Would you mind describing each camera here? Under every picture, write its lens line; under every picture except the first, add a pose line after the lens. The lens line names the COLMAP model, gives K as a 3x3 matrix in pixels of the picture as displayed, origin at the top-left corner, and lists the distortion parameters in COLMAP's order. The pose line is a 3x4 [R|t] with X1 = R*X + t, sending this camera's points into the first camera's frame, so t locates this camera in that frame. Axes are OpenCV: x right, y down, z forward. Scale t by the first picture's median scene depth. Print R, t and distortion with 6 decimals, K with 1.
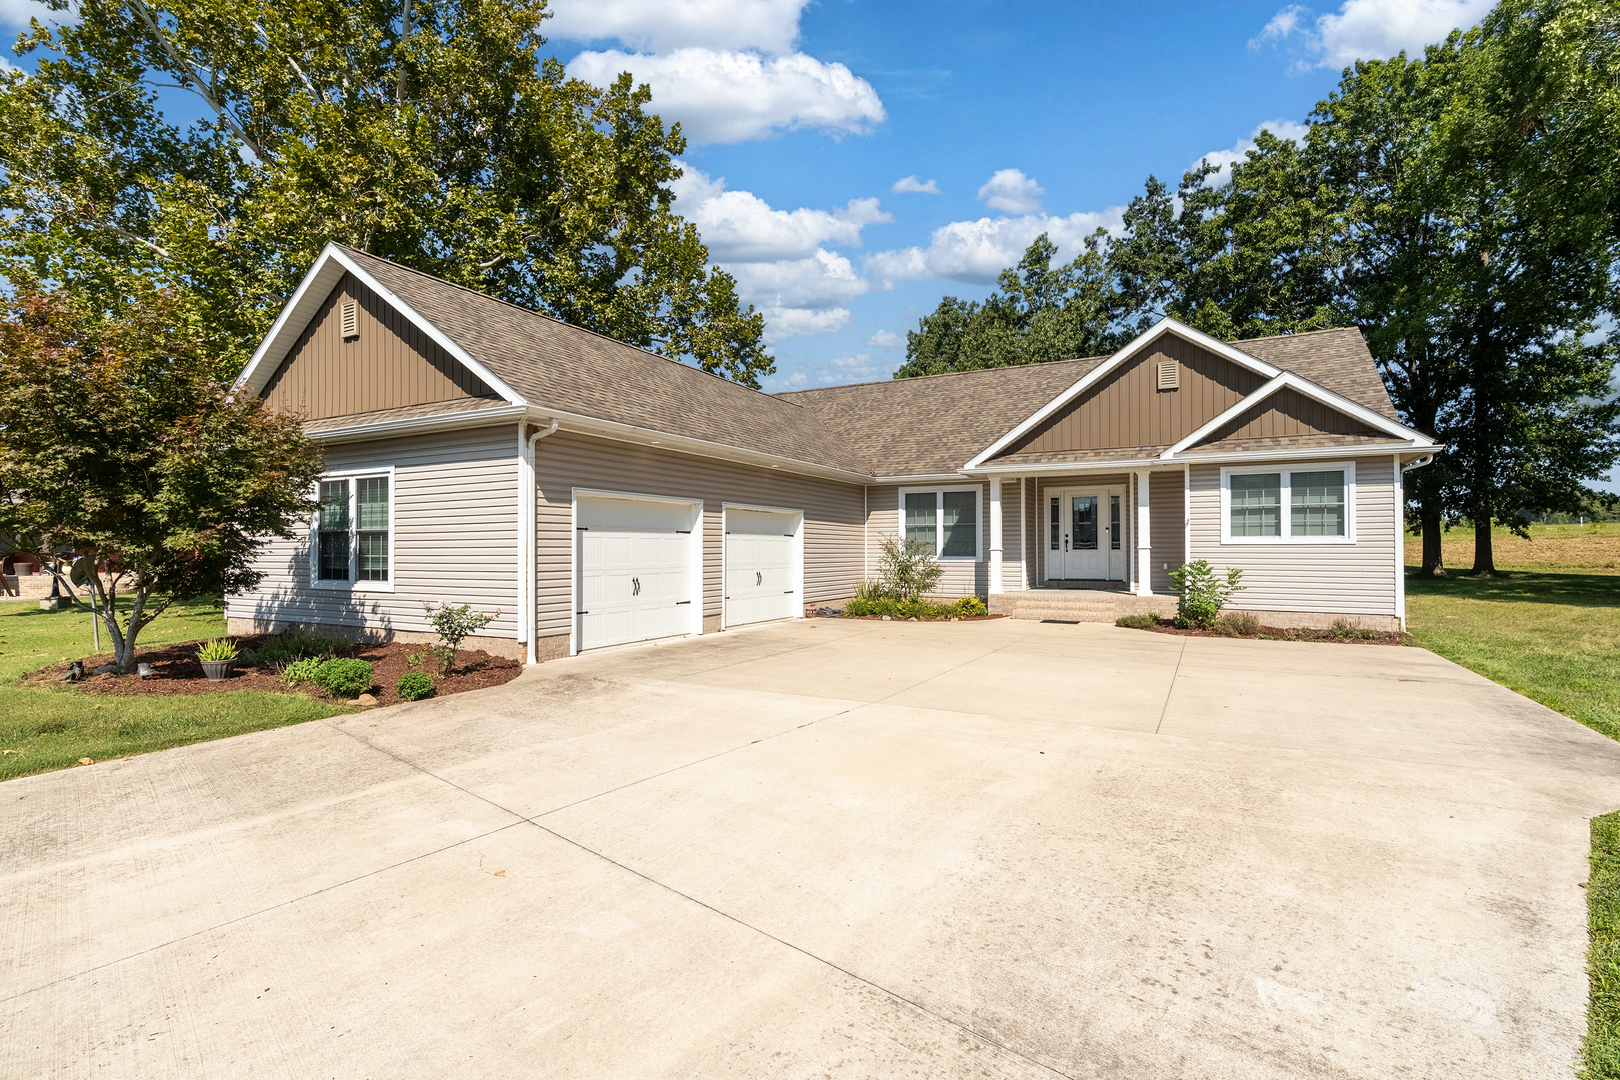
lens RADIAL K [[742.8, 0, 815.5], [0, 742.8, 540.4], [0, 0, 1]] dist [-0.002686, -0.000059]
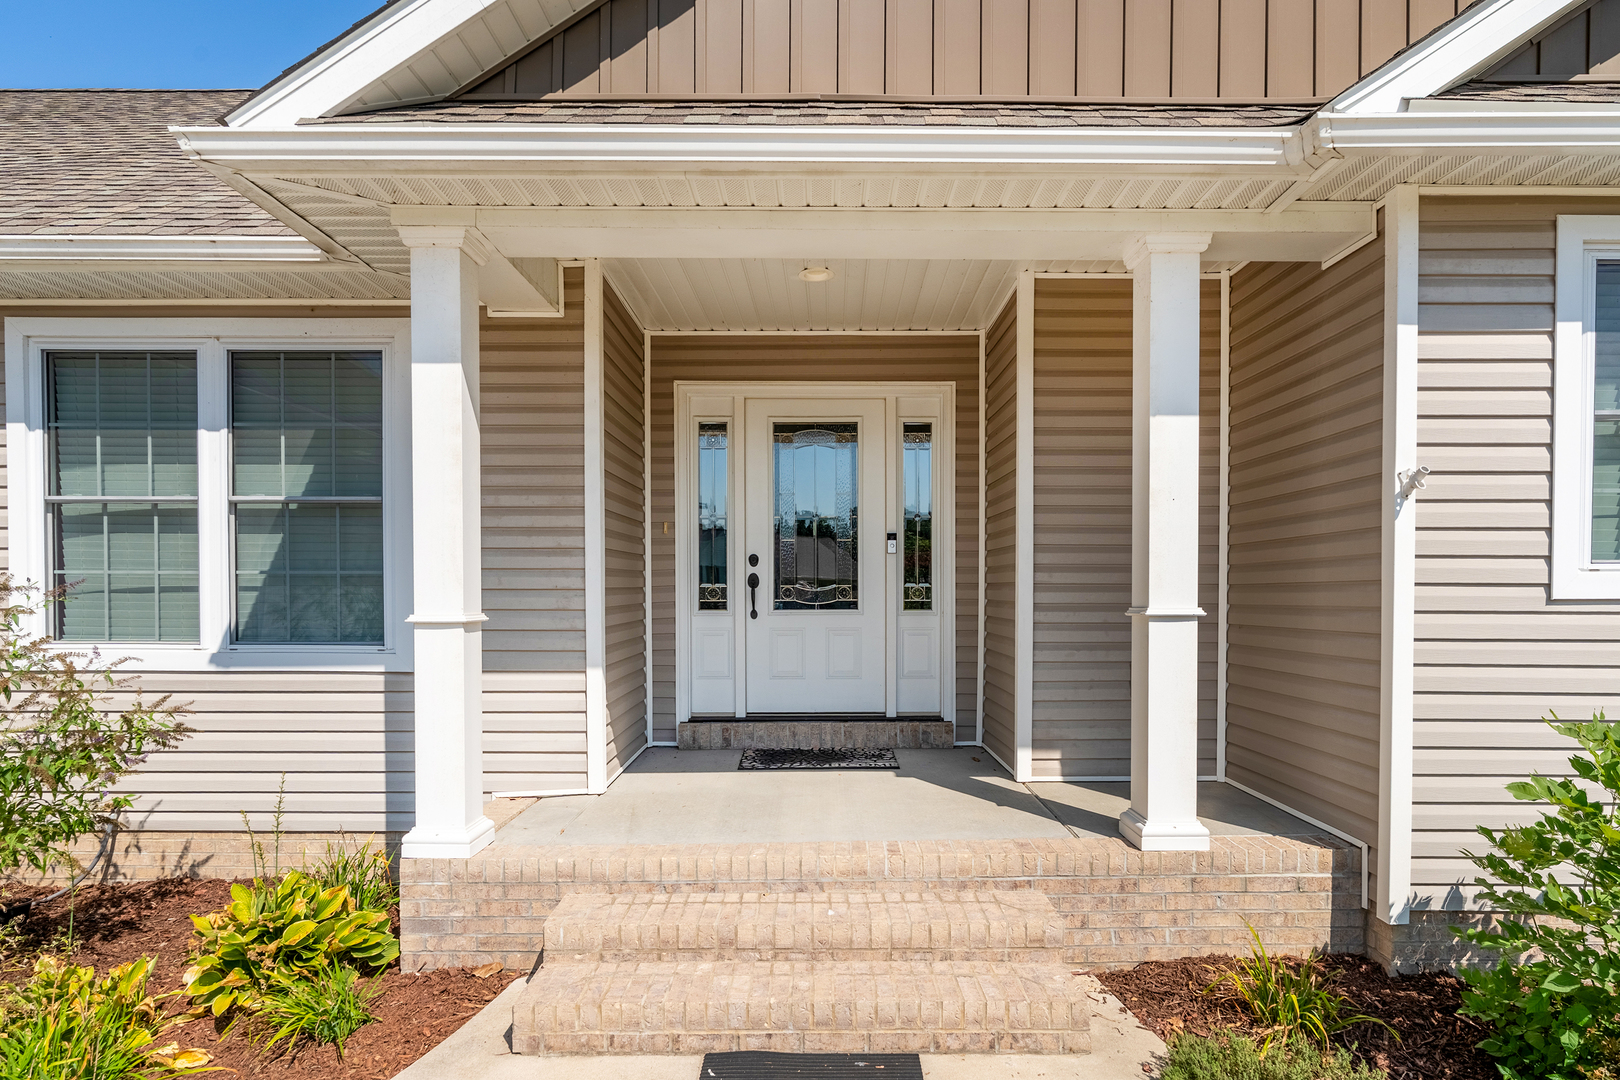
lens RADIAL K [[895.3, 0, 827.4], [0, 895.3, 588.3], [0, 0, 1]] dist [0.000708, 0.000040]
pose [[0.870996, 0.004002, 0.491274, 0.202407], [-0.006908, 0.999968, 0.004101, 0.002135], [-0.491242, -0.006966, 0.870995, 0.707871]]
